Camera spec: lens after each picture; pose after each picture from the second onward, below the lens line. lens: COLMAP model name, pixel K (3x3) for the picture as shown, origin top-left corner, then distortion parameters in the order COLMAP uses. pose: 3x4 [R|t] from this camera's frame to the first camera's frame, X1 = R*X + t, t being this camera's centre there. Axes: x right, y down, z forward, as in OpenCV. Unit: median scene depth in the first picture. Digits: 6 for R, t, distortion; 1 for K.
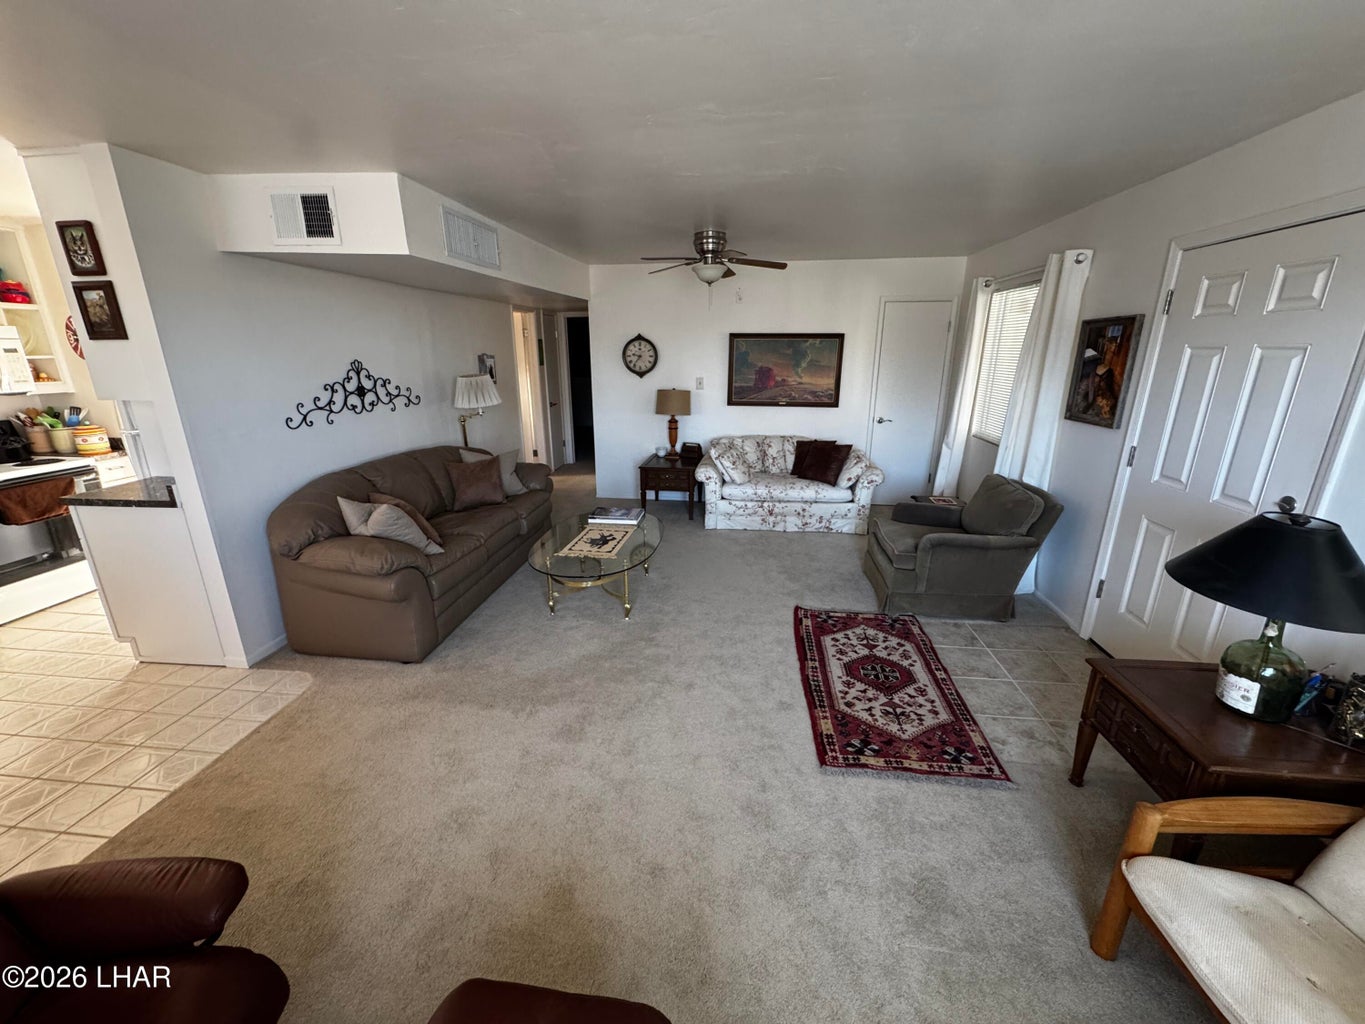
lens RADIAL K [[545.0, 0, 682.5], [0, 545.0, 512.0], [0, 0, 1]] dist [-0.001452, -0.000421]
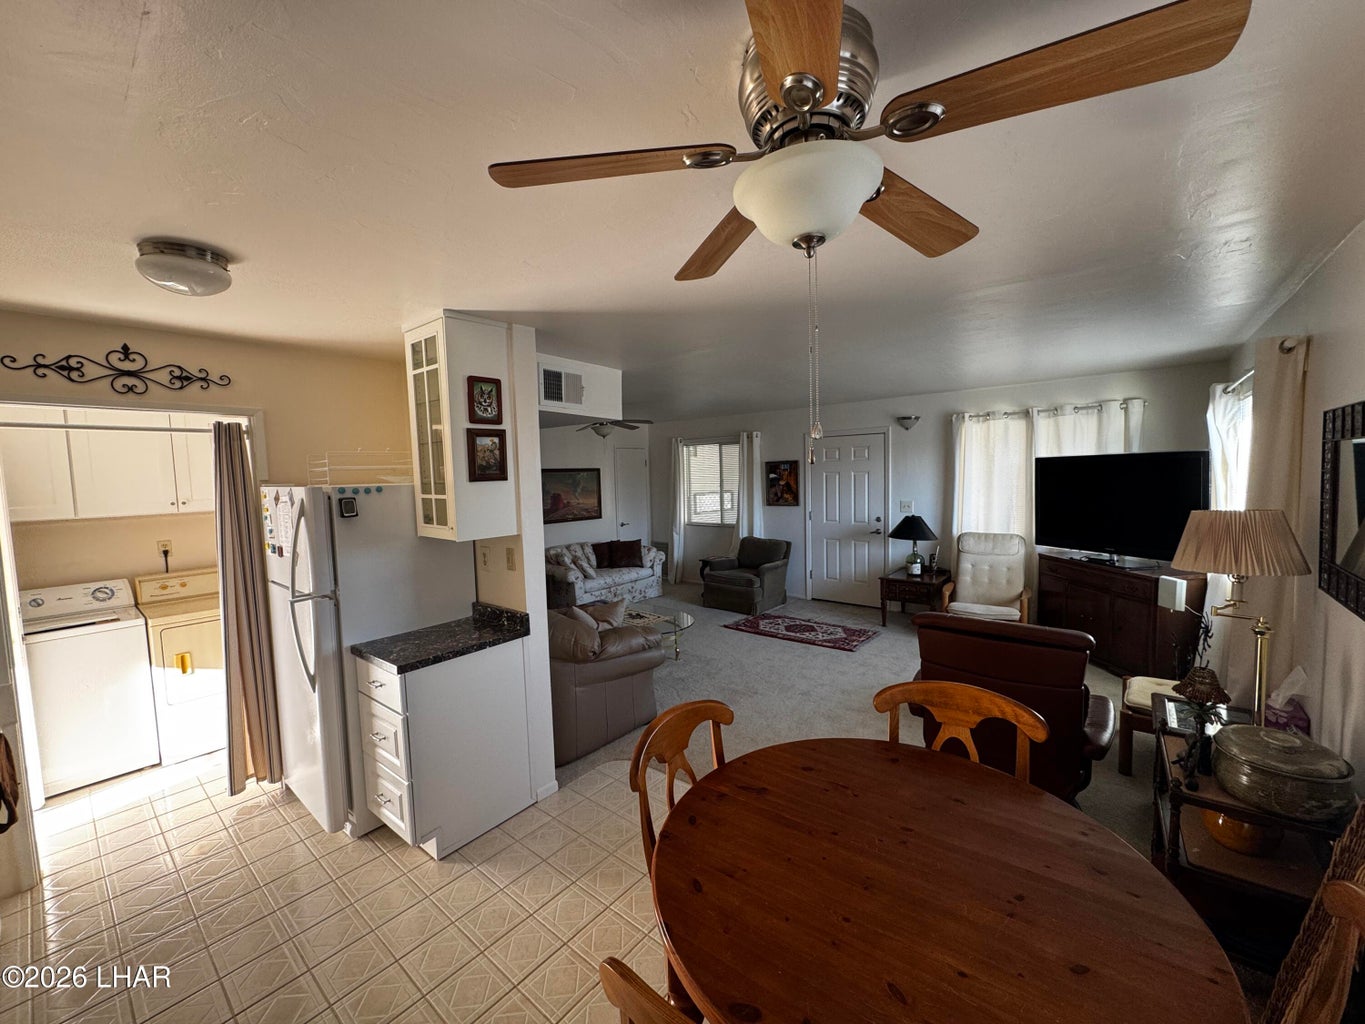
lens RADIAL K [[545.0, 0, 682.5], [0, 545.0, 512.0], [0, 0, 1]] dist [-0.001452, -0.000421]
pose [[0.544215, -0.076250, 0.835473, -1.279217], [0.266978, 0.959830, -0.086307, -0.051300], [-0.795332, 0.270022, 0.542711, 0.110262]]
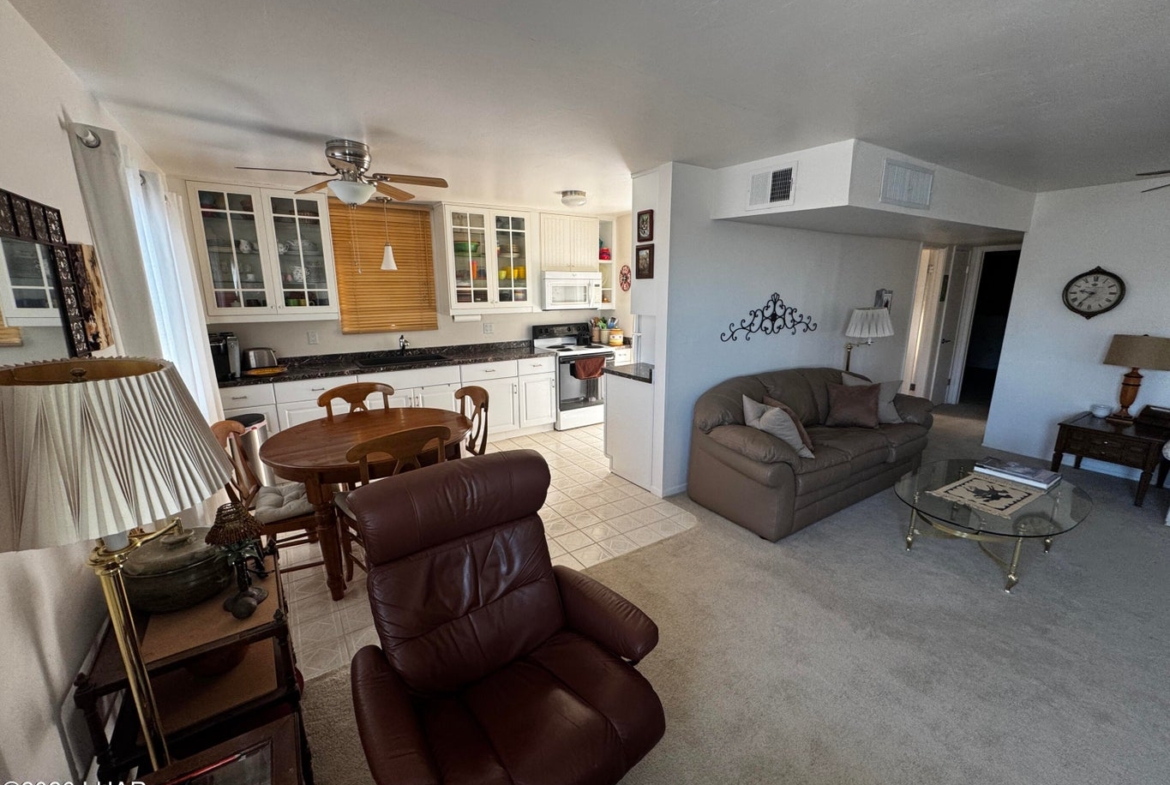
lens RADIAL K [[467.2, 0, 581.0], [0, 467.2, 391.9], [0, 0, 1]] dist [-0.002455, -0.000162]
pose [[0.641620, 0.169627, -0.748031, -0.037814], [-0.219335, 0.975092, 0.032983, 0.011848], [0.734994, 0.142906, 0.662844, -0.029850]]
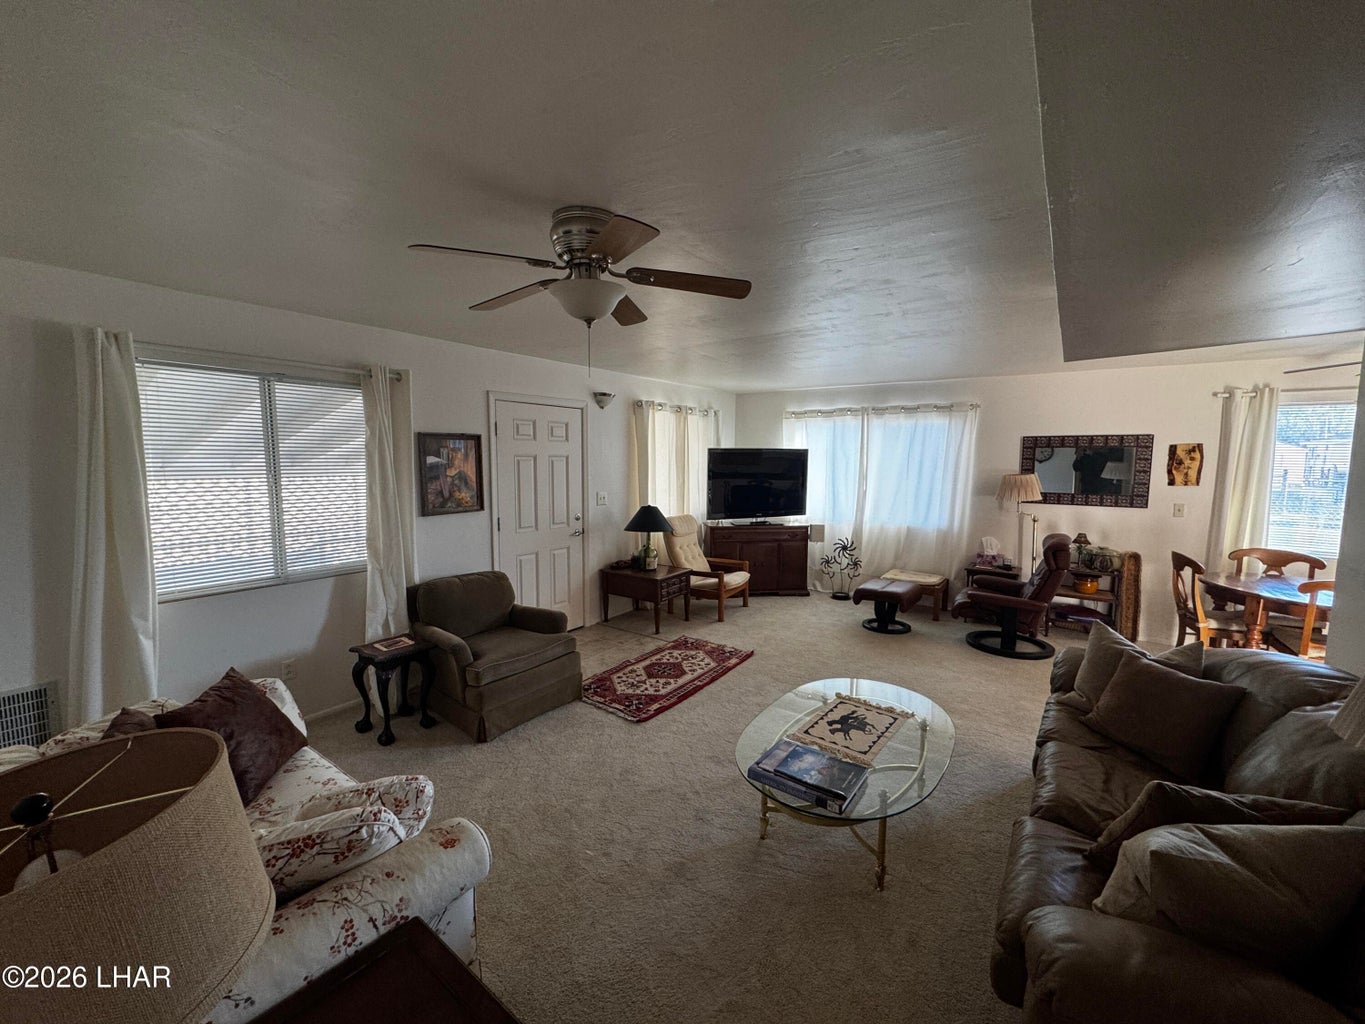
lens RADIAL K [[545.0, 0, 682.5], [0, 545.0, 512.0], [0, 0, 1]] dist [-0.001452, -0.000421]
pose [[-0.875834, -0.052403, 0.479758, -0.301722], [0.134498, 0.928200, 0.346922, -0.502135], [-0.463491, 0.368373, -0.805902, 1.670600]]
